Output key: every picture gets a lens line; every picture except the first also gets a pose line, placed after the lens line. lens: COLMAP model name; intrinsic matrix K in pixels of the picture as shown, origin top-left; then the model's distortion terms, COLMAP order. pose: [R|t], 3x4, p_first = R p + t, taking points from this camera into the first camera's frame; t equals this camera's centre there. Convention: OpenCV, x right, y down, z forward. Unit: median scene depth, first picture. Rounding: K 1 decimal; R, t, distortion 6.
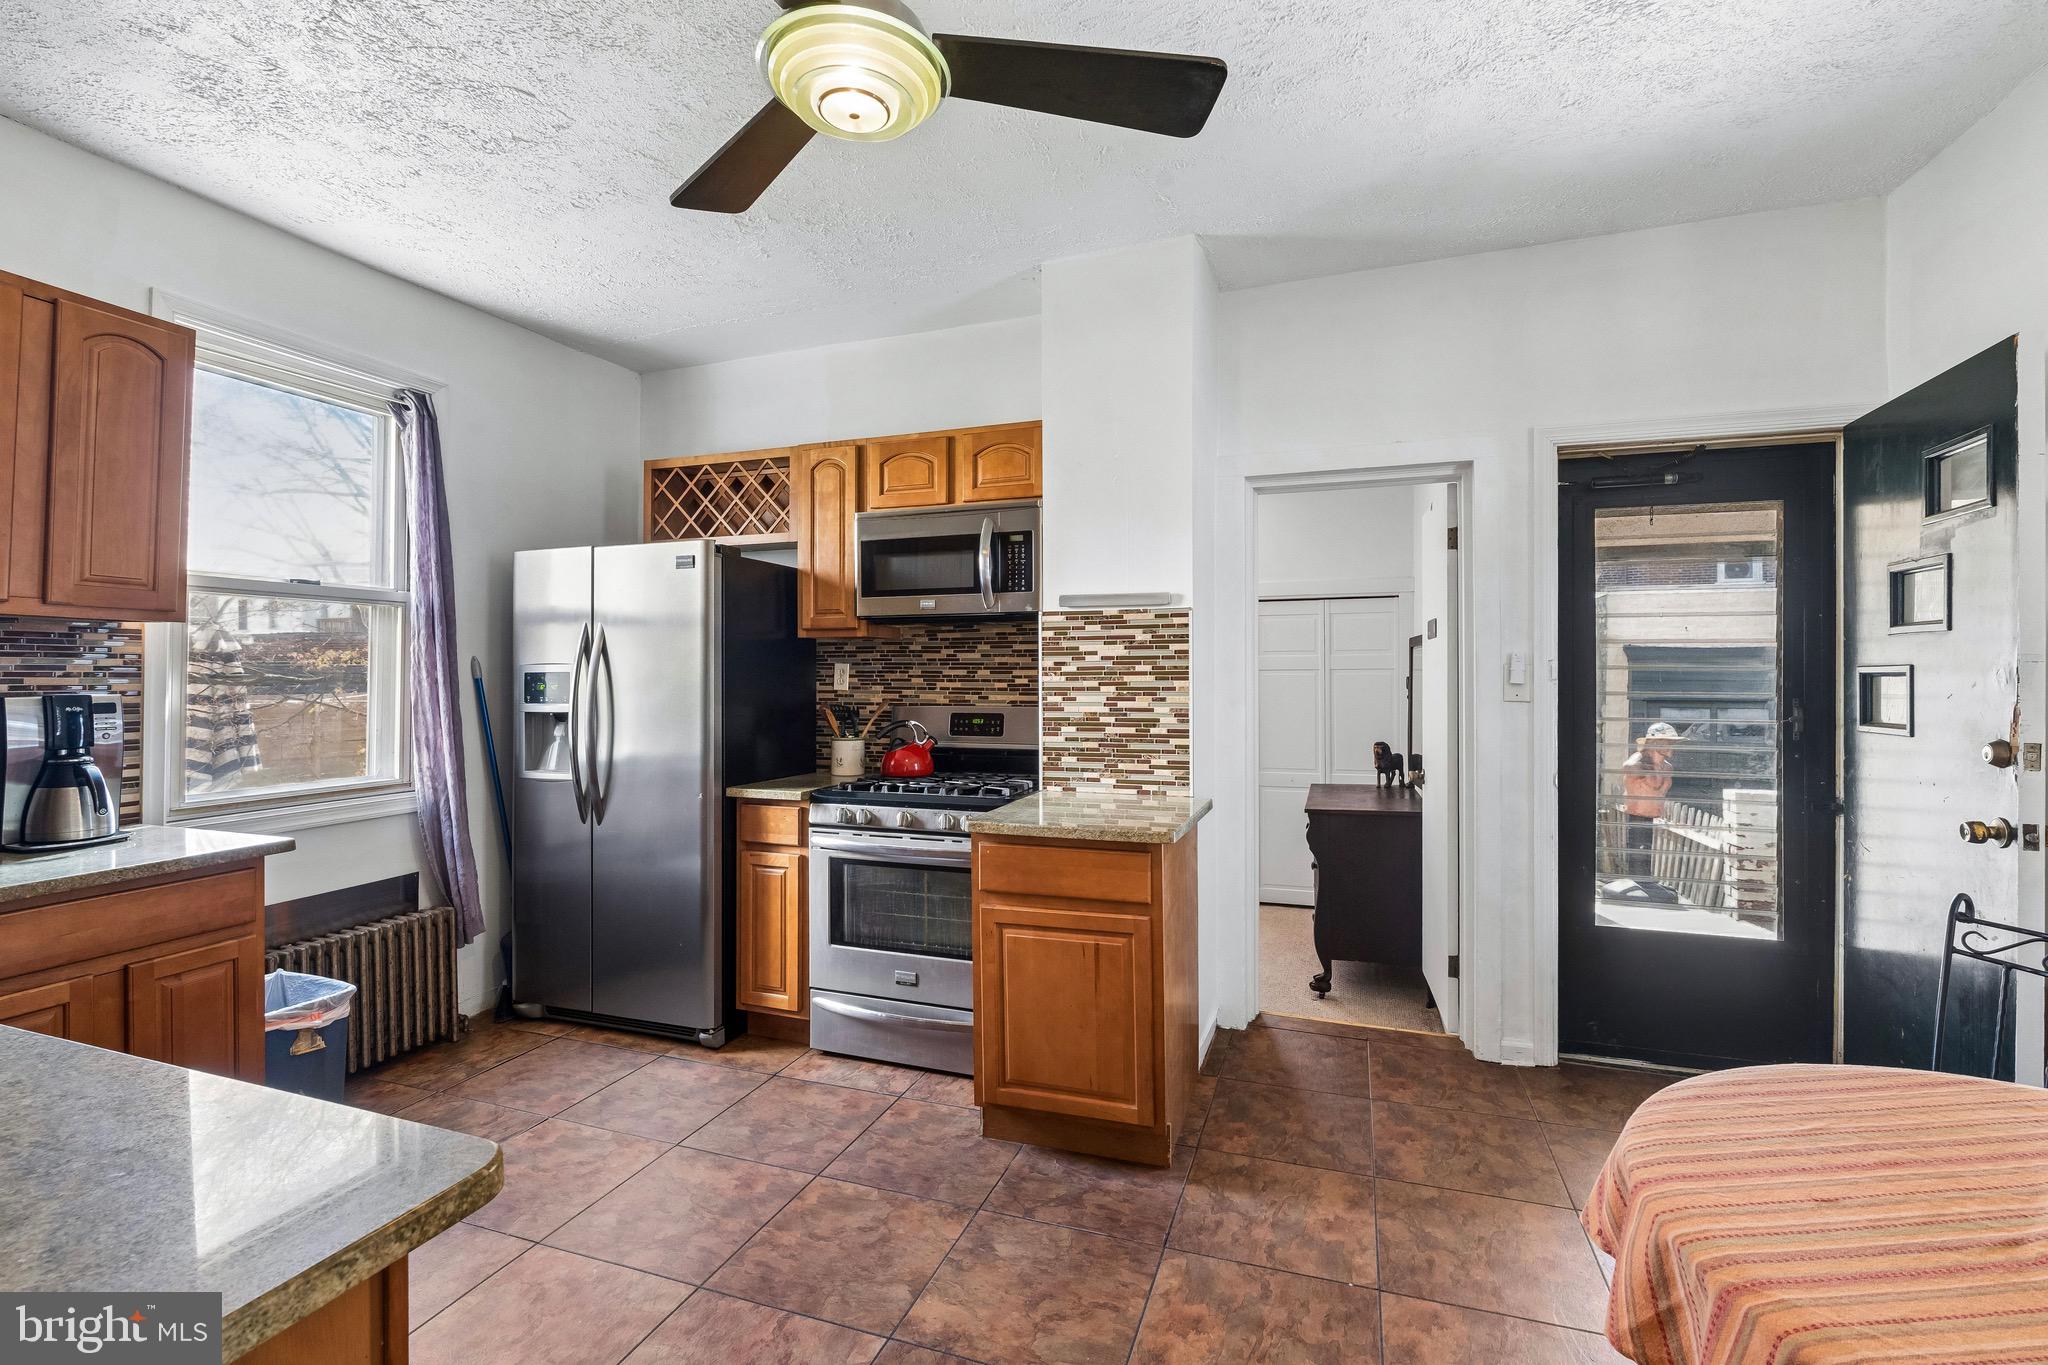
lens RADIAL K [[903.8, 0, 1030.5], [0, 903.8, 670.4], [0, 0, 1]] dist [-0.004598, -0.000072]
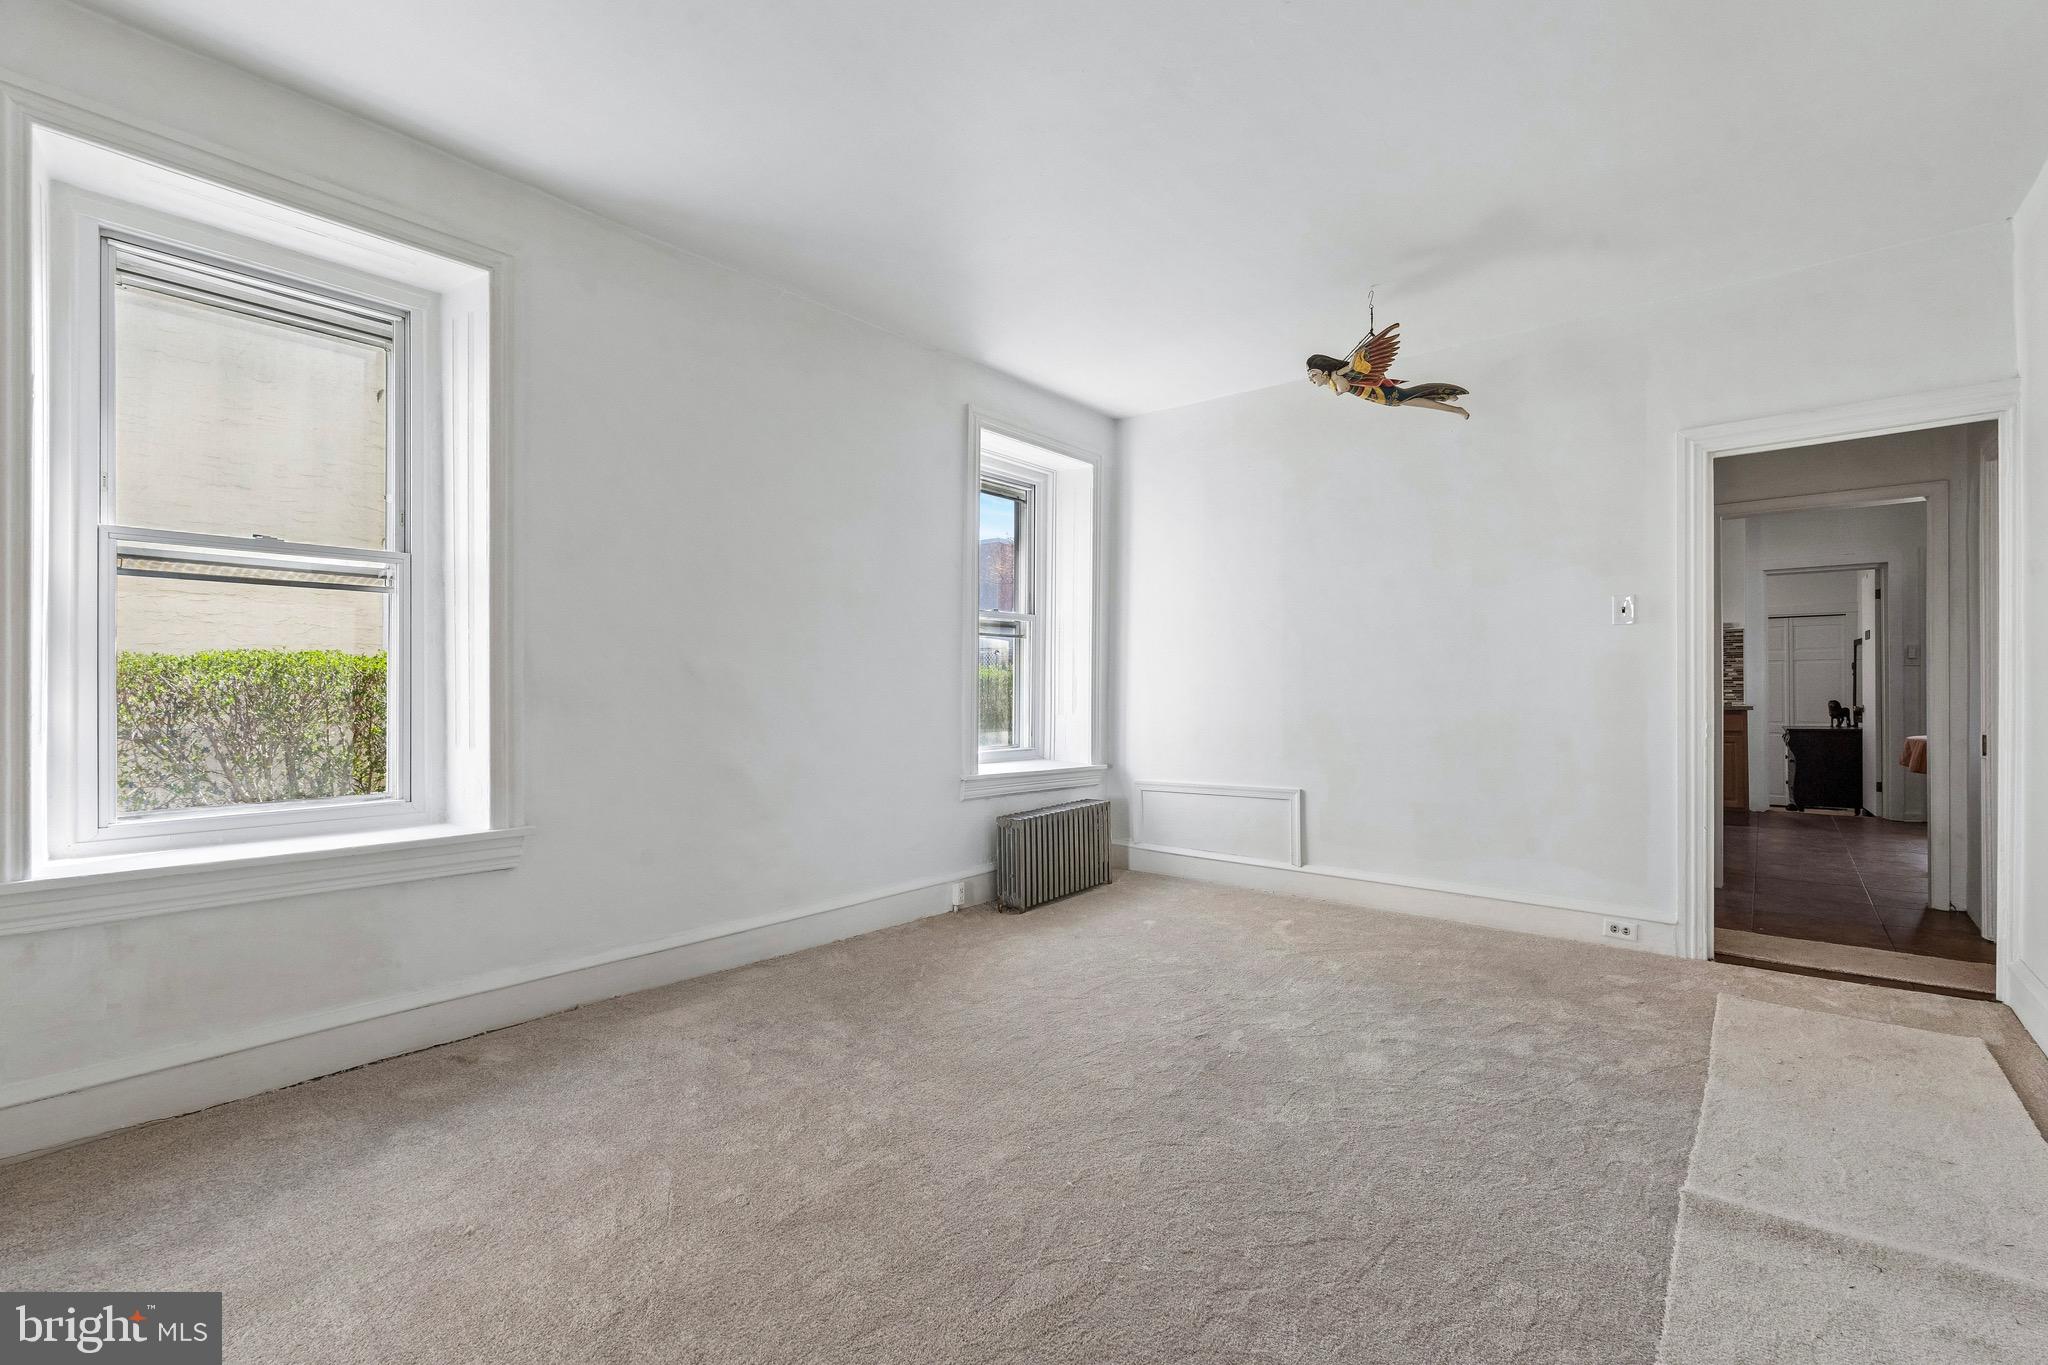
lens RADIAL K [[903.8, 0, 1039.6], [0, 903.8, 683.8], [0, 0, 1]] dist [-0.004598, -0.000072]
pose [[0.941611, 0.005904, -0.336652, -0.487065], [-0.004837, 0.999980, 0.004006, 0.049251], [0.336669, -0.002144, 0.941621, -1.193314]]
